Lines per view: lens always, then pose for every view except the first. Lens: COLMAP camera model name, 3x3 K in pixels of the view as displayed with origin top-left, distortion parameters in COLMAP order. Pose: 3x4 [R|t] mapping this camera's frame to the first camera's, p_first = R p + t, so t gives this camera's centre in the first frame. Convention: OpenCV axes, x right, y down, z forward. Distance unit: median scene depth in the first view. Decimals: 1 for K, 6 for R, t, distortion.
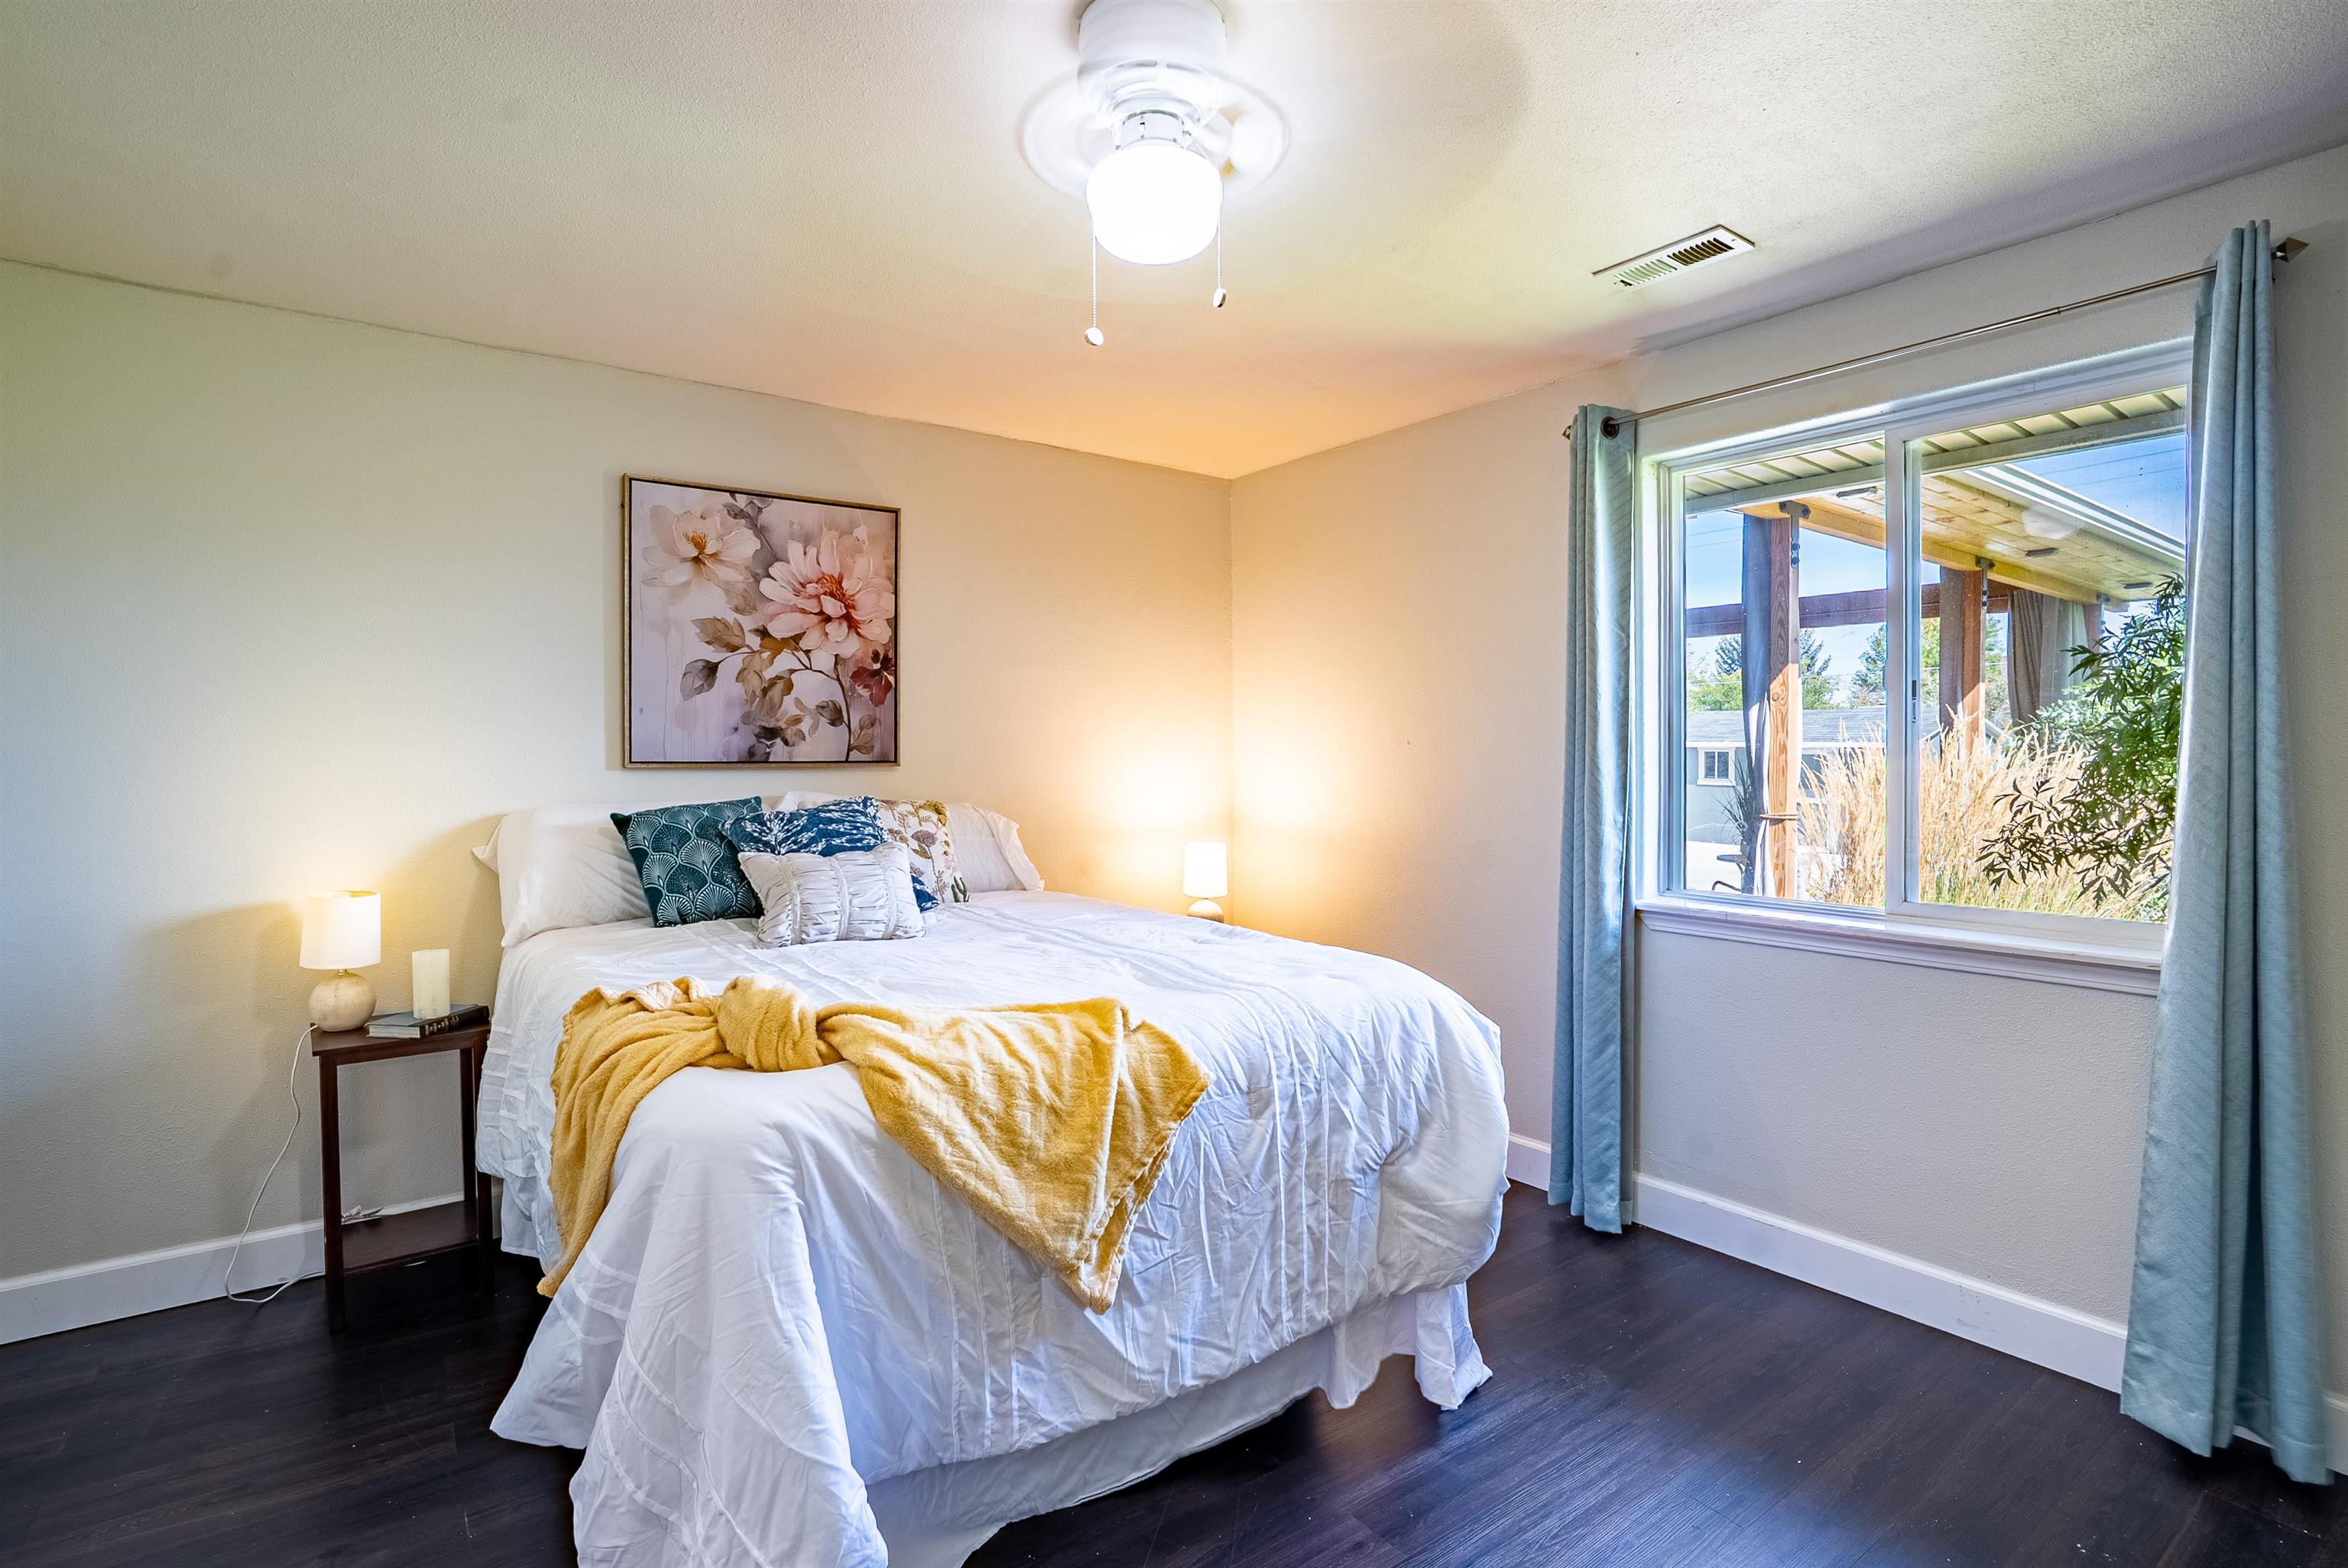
lens RADIAL K [[1149.2, 0, 1163.7], [0, 1149.2, 771.7], [0, 0, 1]] dist [-0.050366, 0.016396]
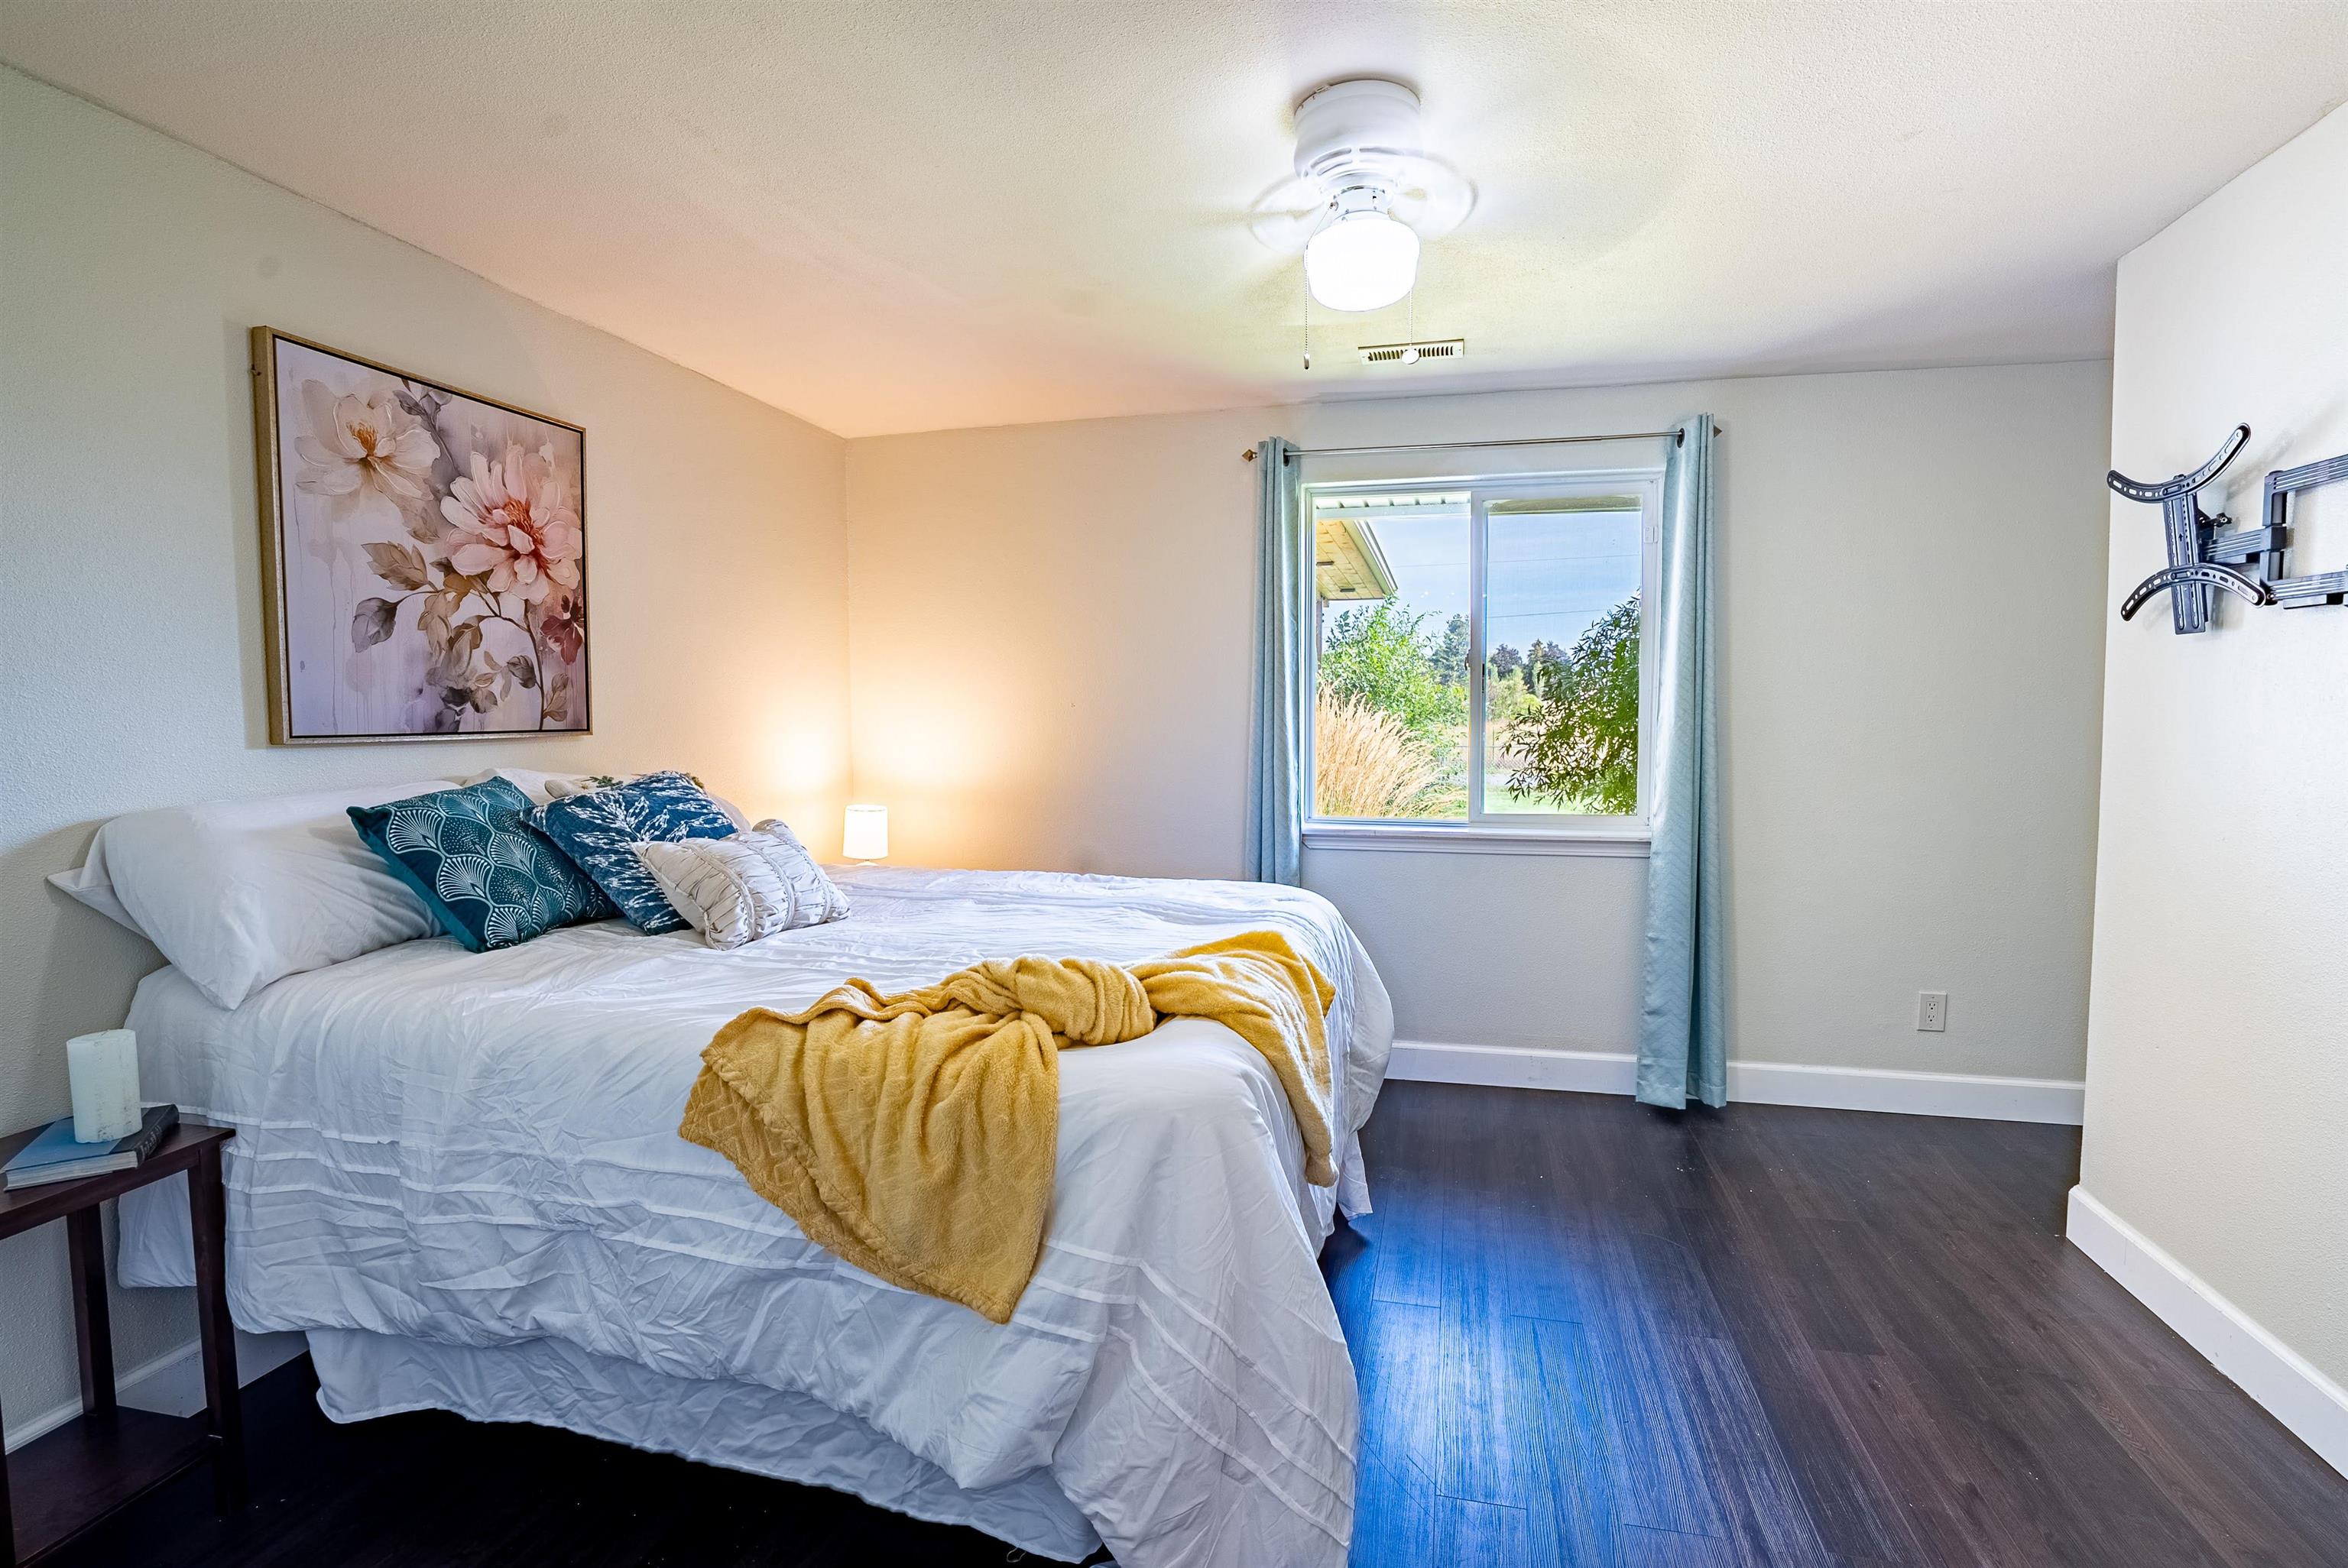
lens RADIAL K [[1149.2, 0, 1069.4], [0, 1149.2, 782.3], [0, 0, 1]] dist [-0.050366, 0.016396]
pose [[0.771469, -0.044298, 0.634723, -0.522381], [0.015322, 0.998578, 0.051069, -0.008301], [-0.636083, -0.029673, 0.771050, 0.132366]]
